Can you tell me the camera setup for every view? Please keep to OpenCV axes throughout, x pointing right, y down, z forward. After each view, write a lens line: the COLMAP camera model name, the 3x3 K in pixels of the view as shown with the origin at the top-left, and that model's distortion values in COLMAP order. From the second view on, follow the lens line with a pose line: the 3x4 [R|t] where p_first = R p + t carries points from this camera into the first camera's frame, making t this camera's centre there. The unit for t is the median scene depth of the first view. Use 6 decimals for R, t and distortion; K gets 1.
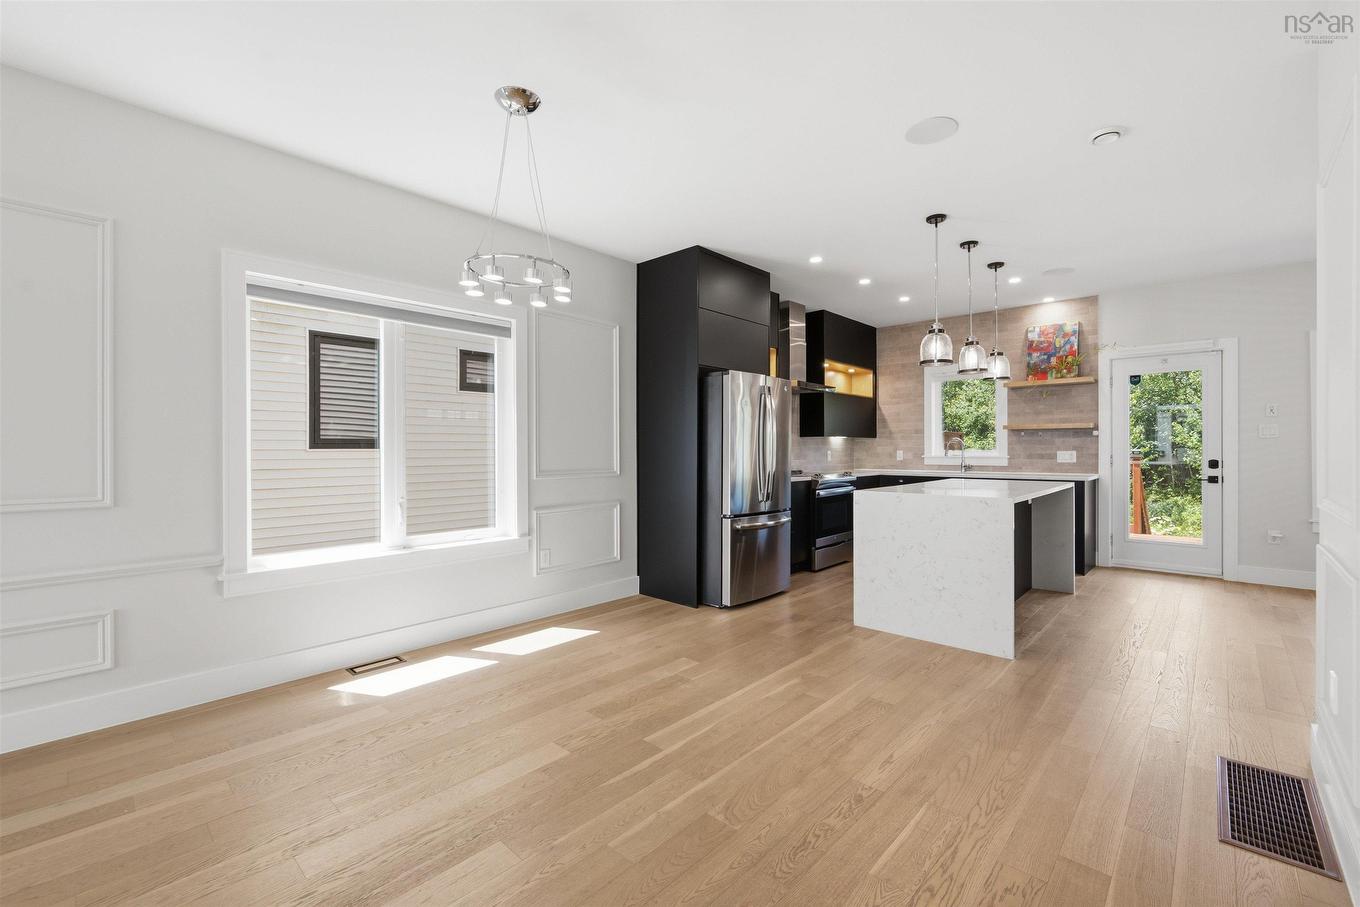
lens RADIAL K [[598.3, 0, 678.9], [0, 598.3, 448.7], [0, 0, 1]] dist [0.000787, 0.000140]
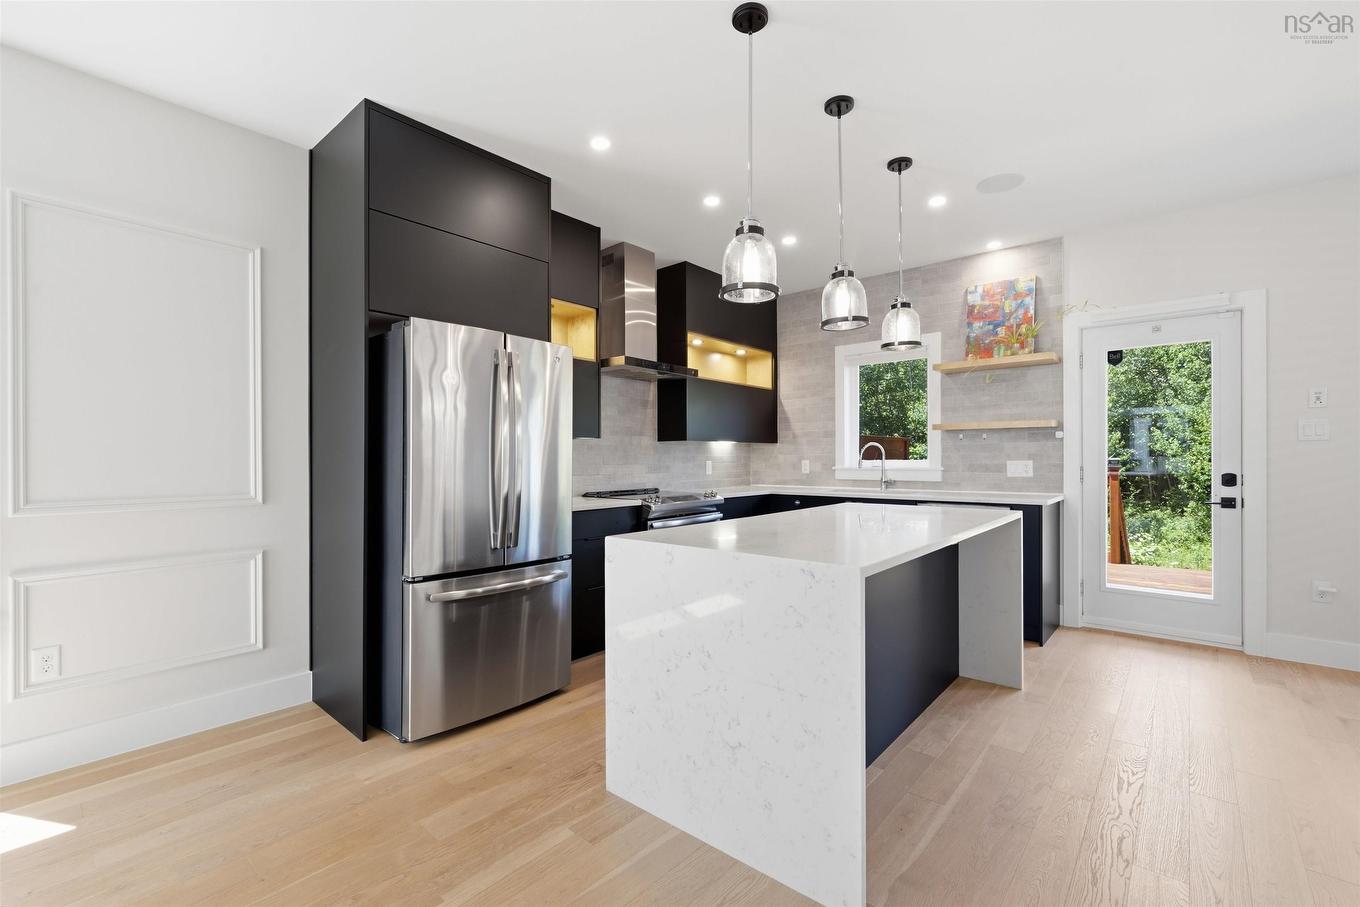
lens RADIAL K [[598.3, 0, 687.9], [0, 598.3, 457.7], [0, 0, 1]] dist [0.000787, 0.000140]
pose [[0.999270, -0.001659, 0.038160, 0.234124], [0.001654, 0.999999, 0.000161, -0.000128], [-0.038160, -0.000097, 0.999272, 0.315887]]
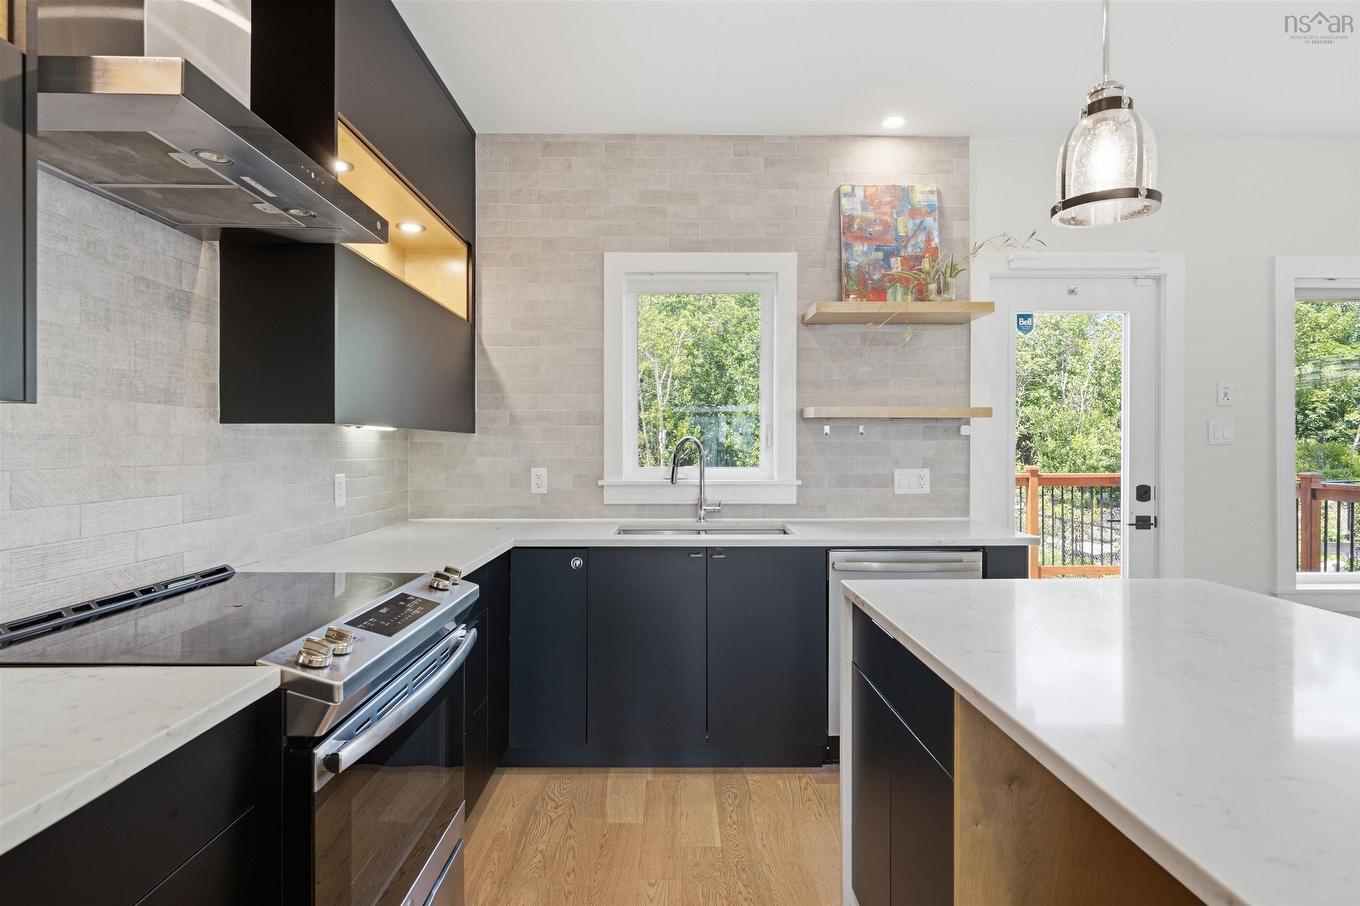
lens RADIAL K [[694.2, 0, 687.4], [0, 694.2, 449.6], [0, 0, 1]] dist [-0.000018, 0.001795]
pose [[0.725928, 0.000700, 0.687770, 0.163165], [-0.002613, 0.999995, 0.001740, -0.011003], [-0.687765, -0.003061, 0.725927, 0.743486]]
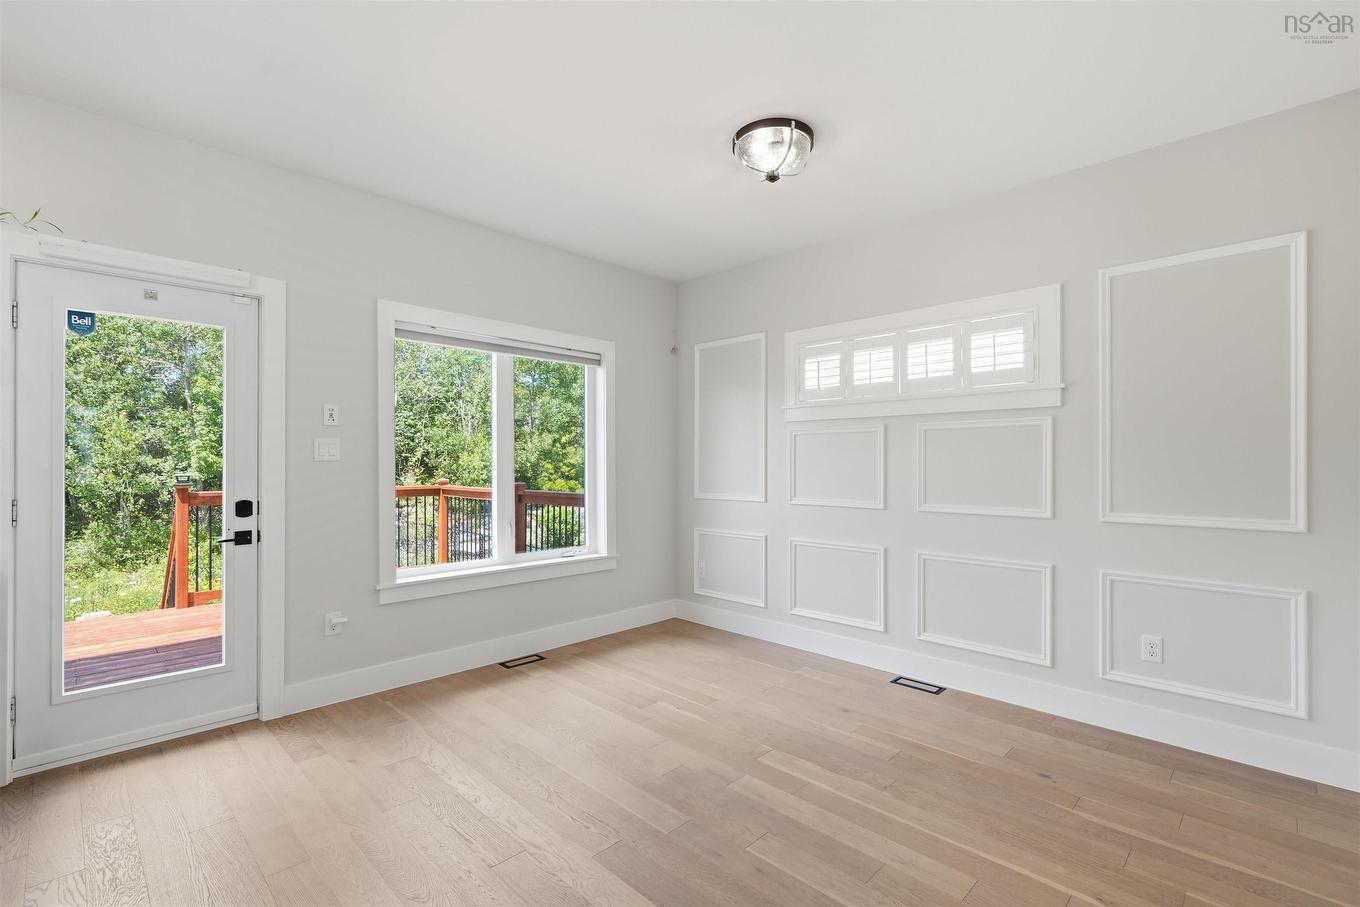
lens RADIAL K [[614.9, 0, 680.6], [0, 614.9, 462.8], [0, 0, 1]] dist [-0.002795, 0.001201]
pose [[0.041269, 0.003792, 0.999141, 0.324717], [0.000719, 0.999992, -0.003825, -0.011282], [-0.999148, 0.000876, 0.041266, 0.526877]]
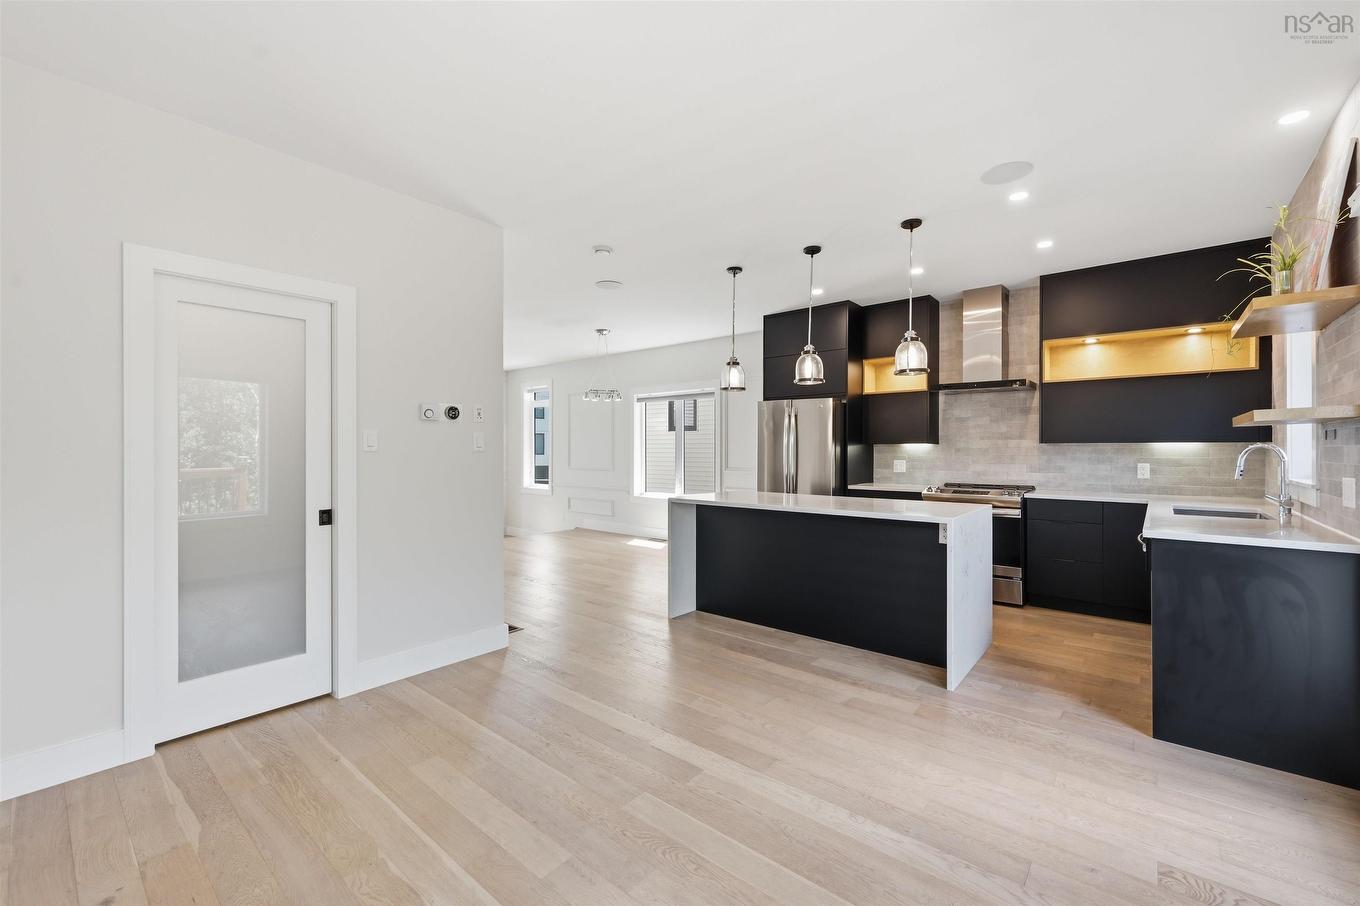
lens RADIAL K [[559.4, 0, 678.7], [0, 559.4, 449.0], [0, 0, 1]] dist [0.003529, -0.000056]
pose [[0.029374, 0.002542, -0.999565, 1.013600], [-0.000031, 0.999997, 0.002542, -0.015673], [0.999568, -0.000043, 0.029374, 0.559481]]
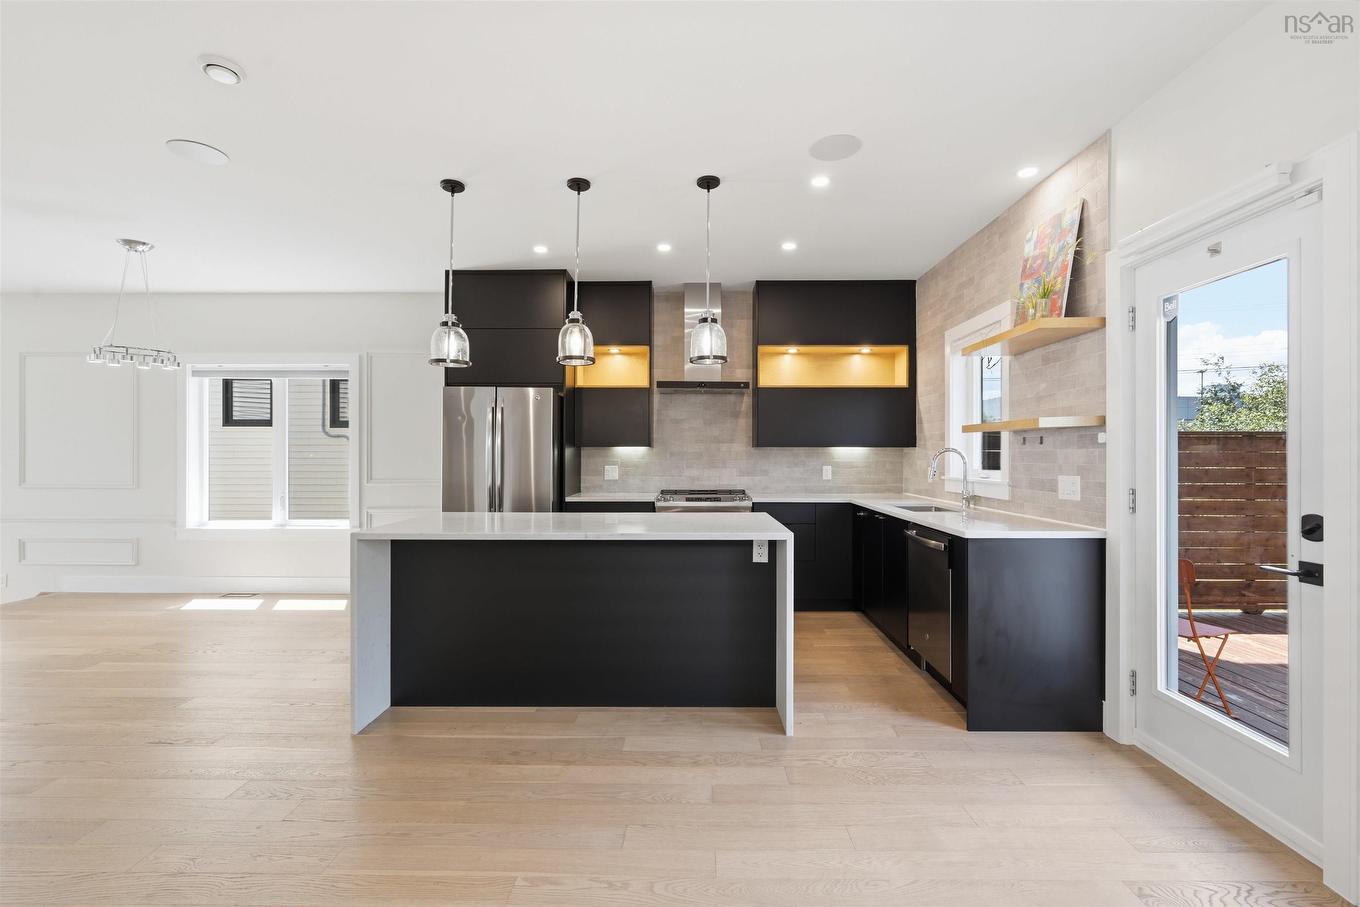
lens RADIAL K [[598.3, 0, 684.0], [0, 598.3, 455.7], [0, 0, 1]] dist [0.000787, 0.000140]
pose [[0.660420, 0.005364, -0.750877, 0.813825], [-0.002483, 0.999985, 0.004960, -0.013699], [0.750892, -0.001412, 0.660423, 0.458529]]
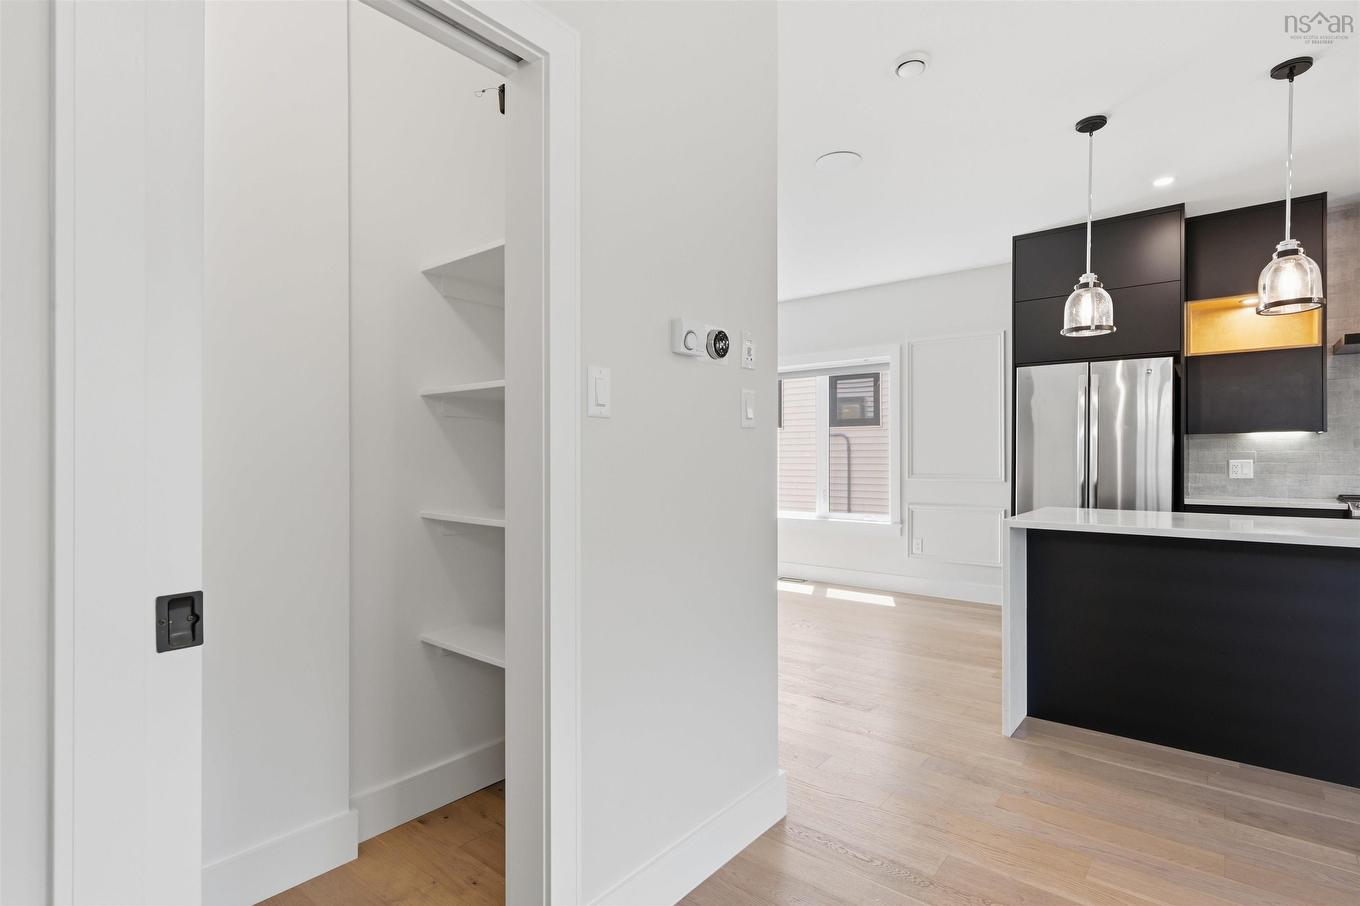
lens RADIAL K [[665.5, 0, 677.7], [0, 665.5, 454.8], [0, 0, 1]] dist [-0.001441, -0.000194]
pose [[0.051011, -0.003683, -0.998691, 0.766530], [0.000023, 0.999993, -0.003687, 0.003339], [0.998698, 0.000165, 0.051011, 0.316927]]
